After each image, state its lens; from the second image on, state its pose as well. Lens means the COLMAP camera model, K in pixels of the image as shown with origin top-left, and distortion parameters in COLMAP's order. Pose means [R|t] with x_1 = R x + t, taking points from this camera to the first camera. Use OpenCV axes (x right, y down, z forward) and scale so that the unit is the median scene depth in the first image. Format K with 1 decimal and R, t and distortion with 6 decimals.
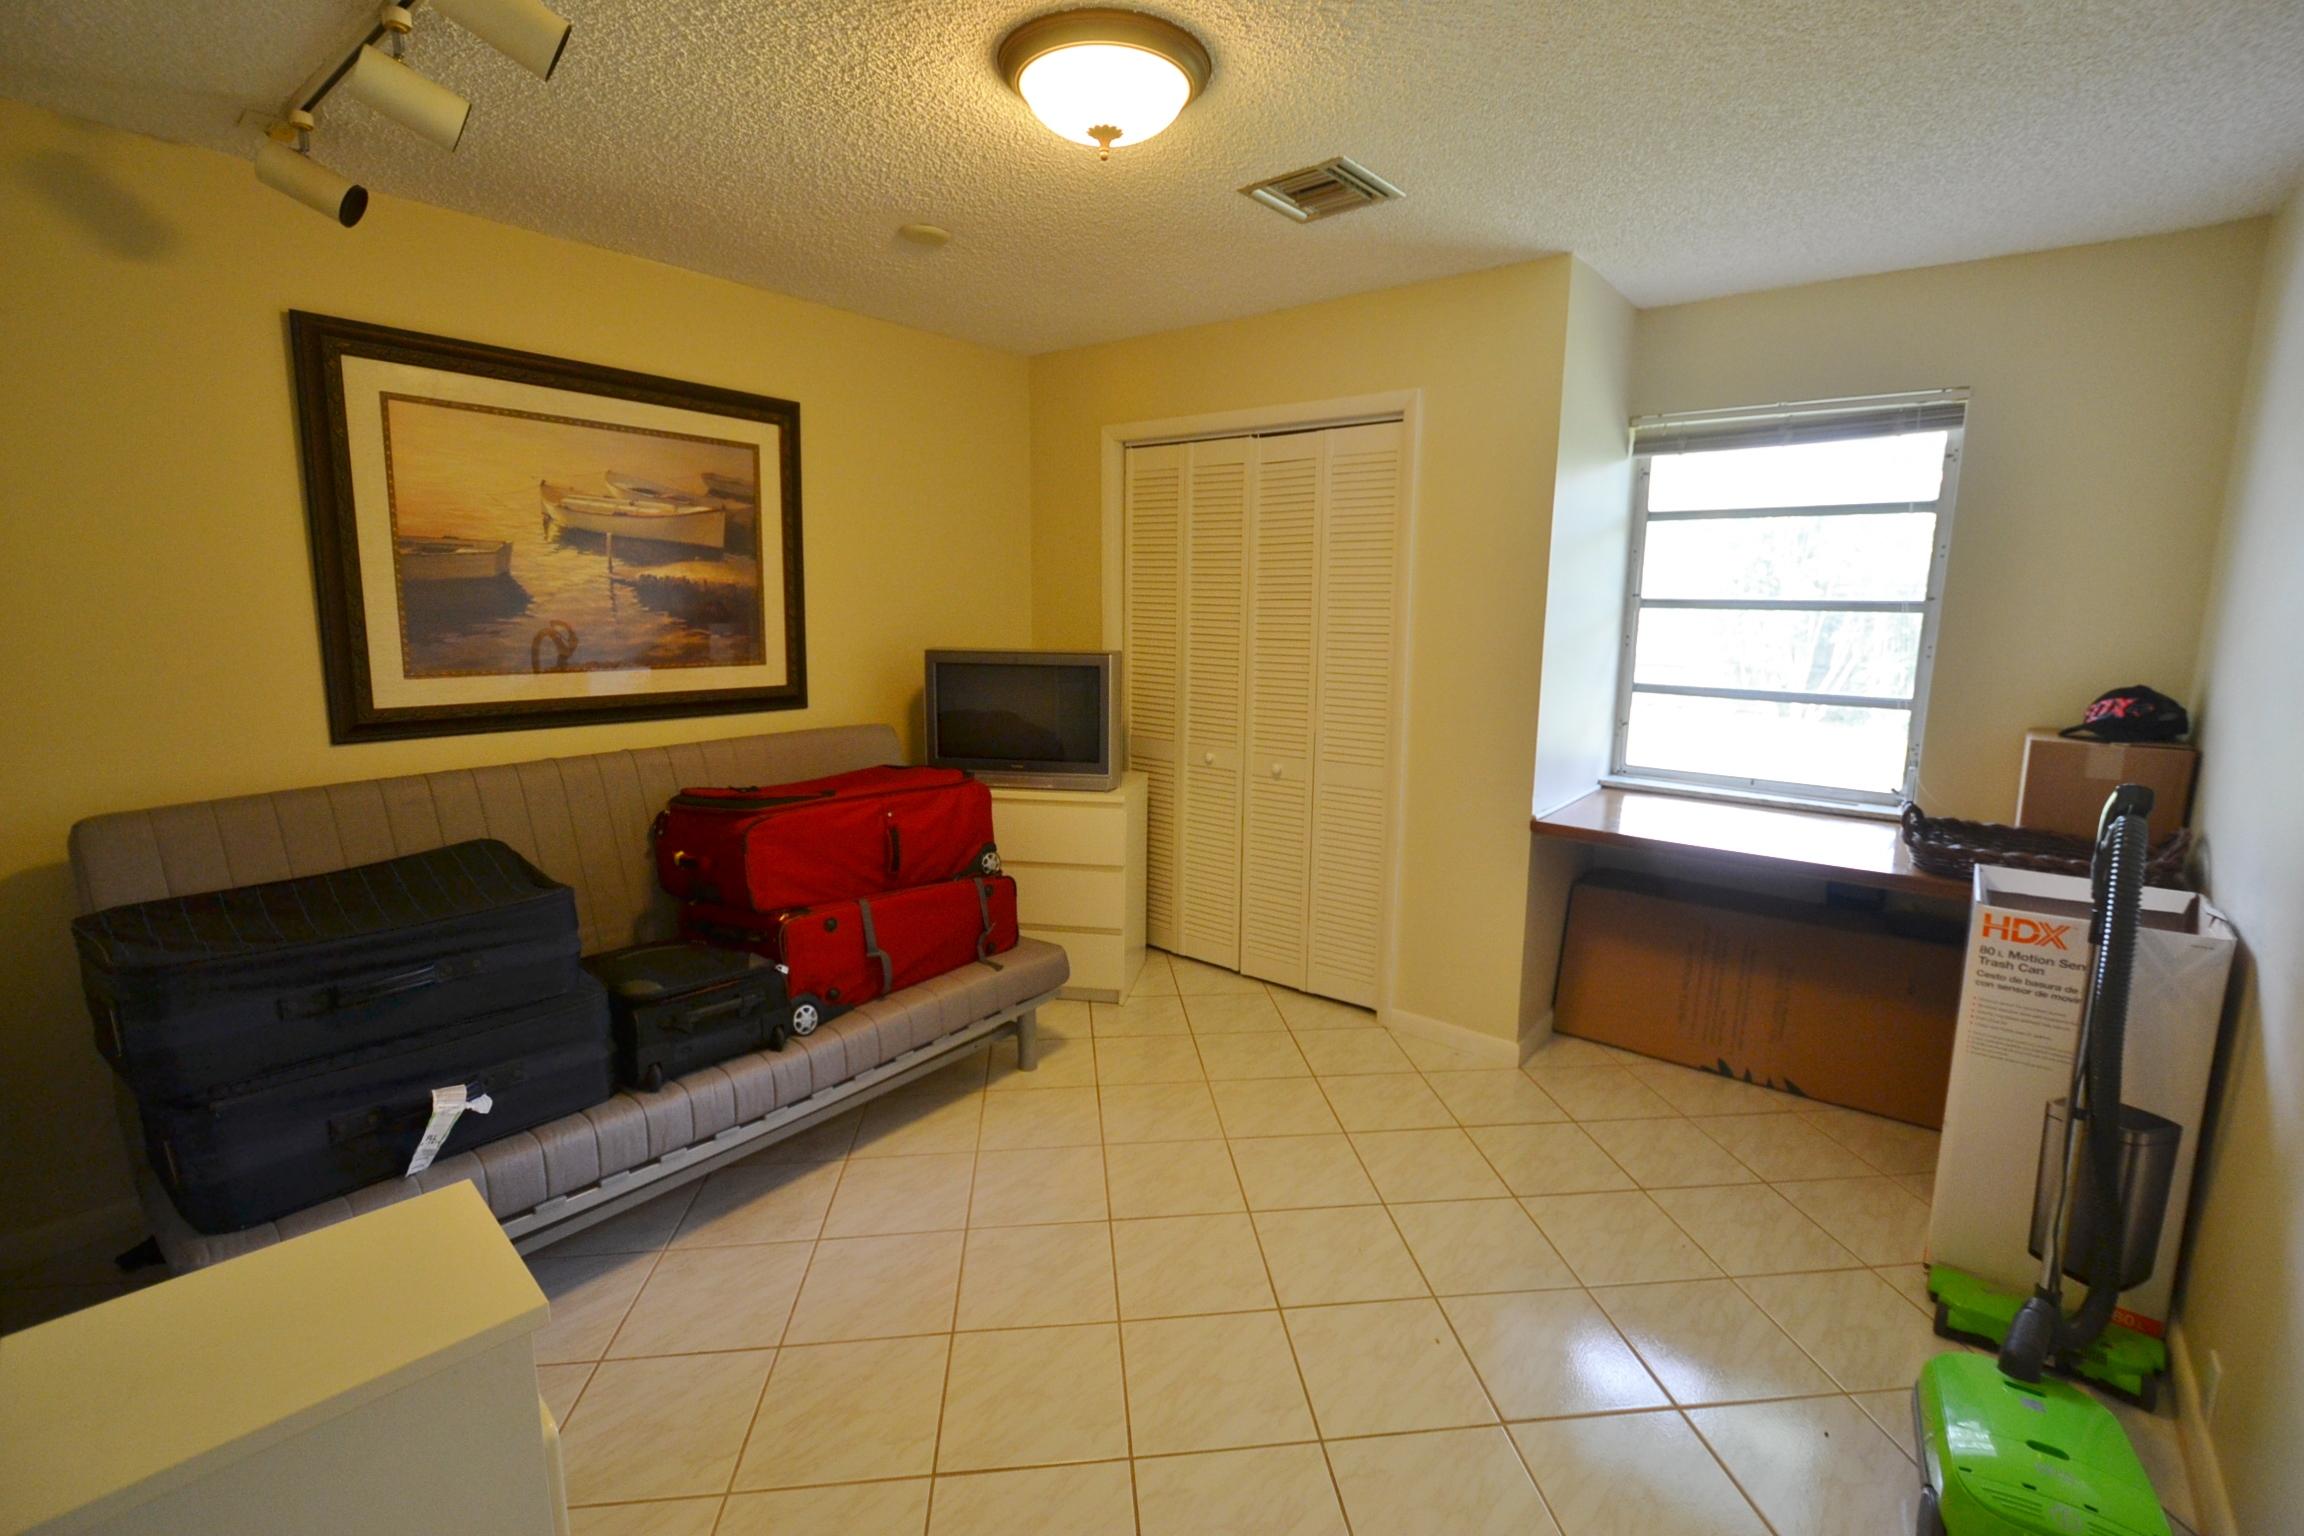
lens RADIAL K [[1012.5, 0, 1163.2], [0, 1012.5, 759.0], [0, 0, 1]] dist [0.014093, -0.014294]
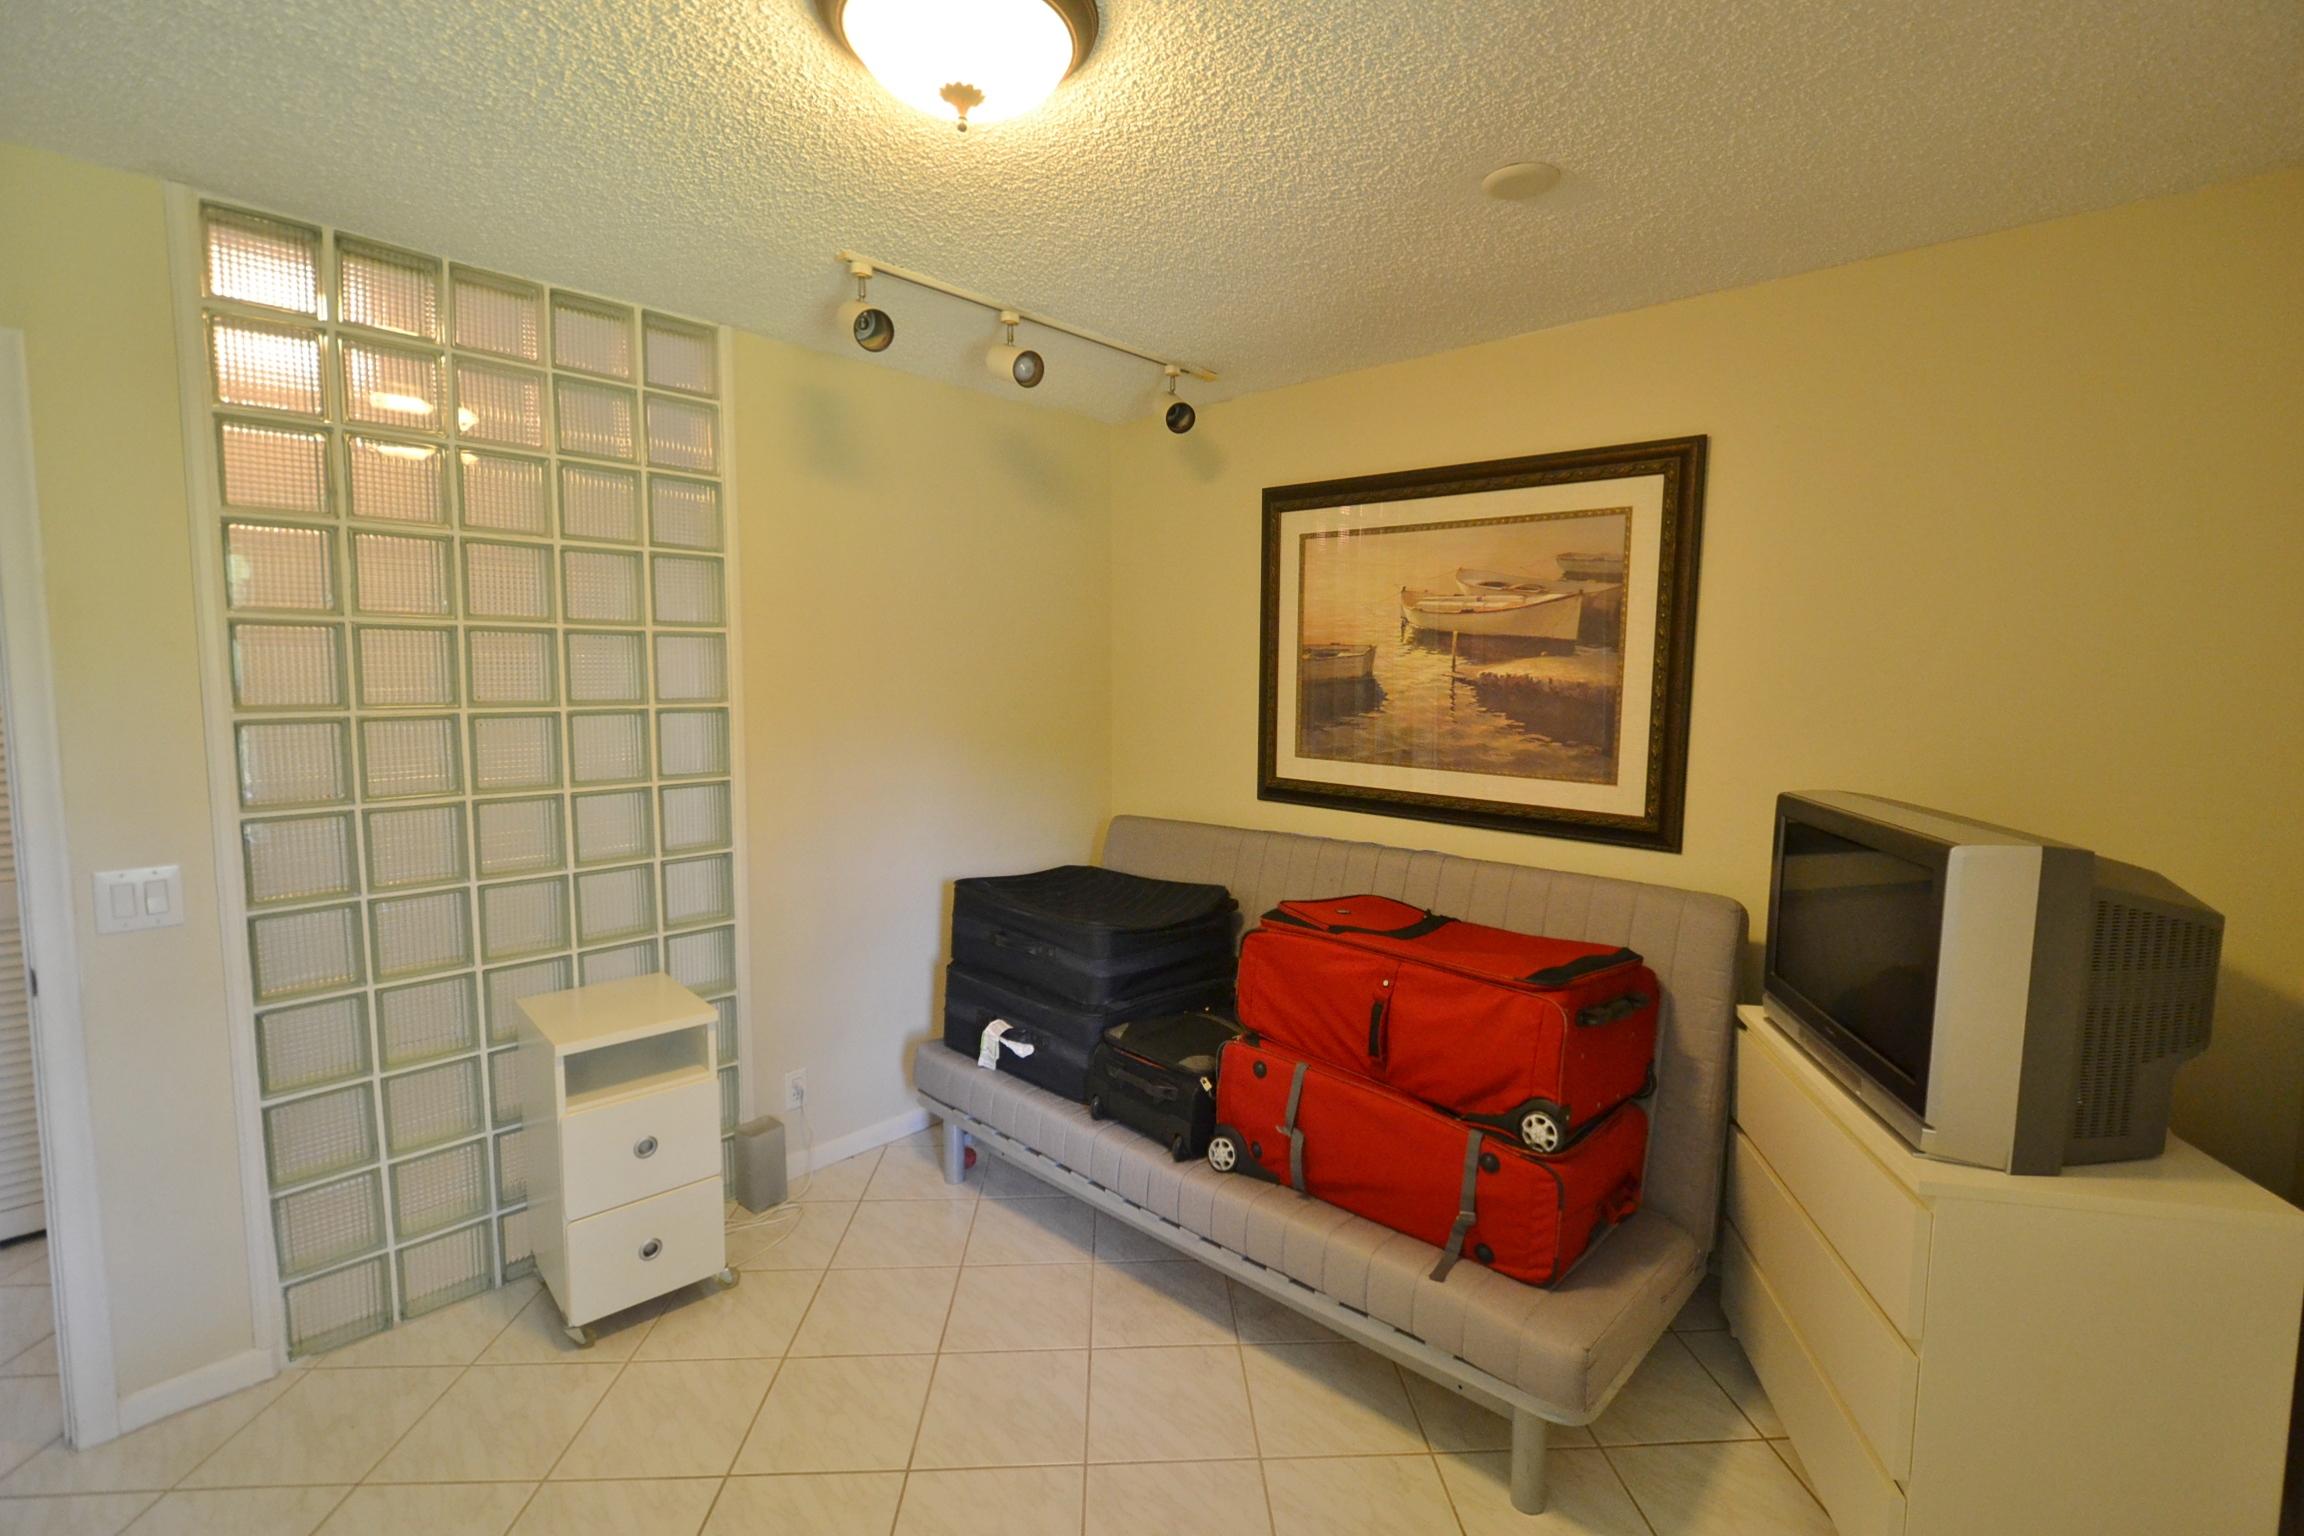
lens RADIAL K [[1012.5, 0, 1163.2], [0, 1012.5, 759.0], [0, 0, 1]] dist [0.014093, -0.014294]
pose [[-0.057970, 0.078923, -0.995194, 0.454824], [-0.170266, 0.981483, 0.087753, -0.140121], [0.983691, 0.174535, -0.043459, 0.789989]]
